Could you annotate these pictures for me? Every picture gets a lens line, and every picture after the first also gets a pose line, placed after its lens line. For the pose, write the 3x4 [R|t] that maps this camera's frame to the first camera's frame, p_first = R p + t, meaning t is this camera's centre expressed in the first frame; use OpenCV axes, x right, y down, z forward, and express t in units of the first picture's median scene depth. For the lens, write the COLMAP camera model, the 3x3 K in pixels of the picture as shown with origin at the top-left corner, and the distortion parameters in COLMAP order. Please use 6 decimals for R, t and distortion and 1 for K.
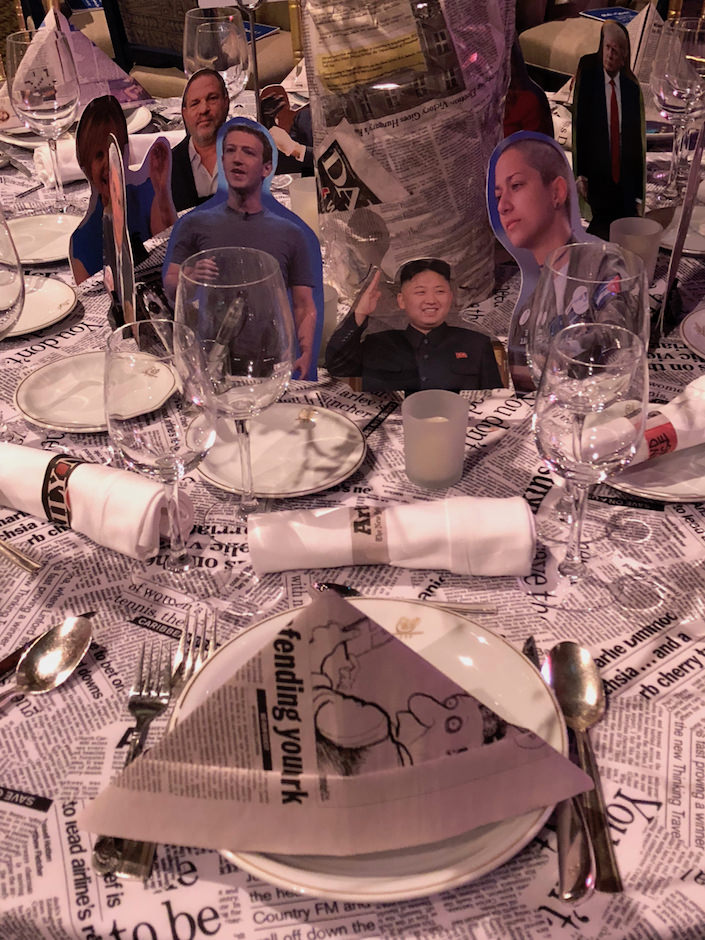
lens RADIAL K [[1184.1, 0, 352.3], [0, 1184.1, 471.3], [0, 0, 1]] dist [0.000652, 0.000000]
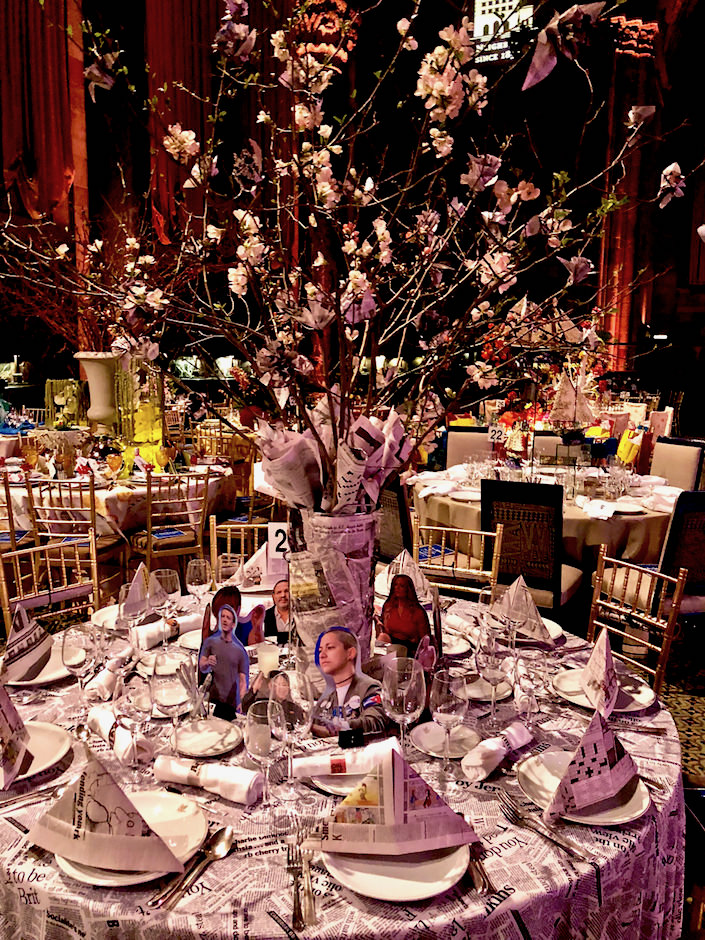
lens RADIAL K [[768.3, 0, 353.4], [0, 768.3, 469.6], [0, 0, 1]] dist [-0.008001, -0.008920]
pose [[0.930426, 0.081345, -0.357338, 0.796372], [-0.222929, 0.899536, -0.375683, 0.011323], [0.290879, 0.429206, 0.855086, -0.539799]]
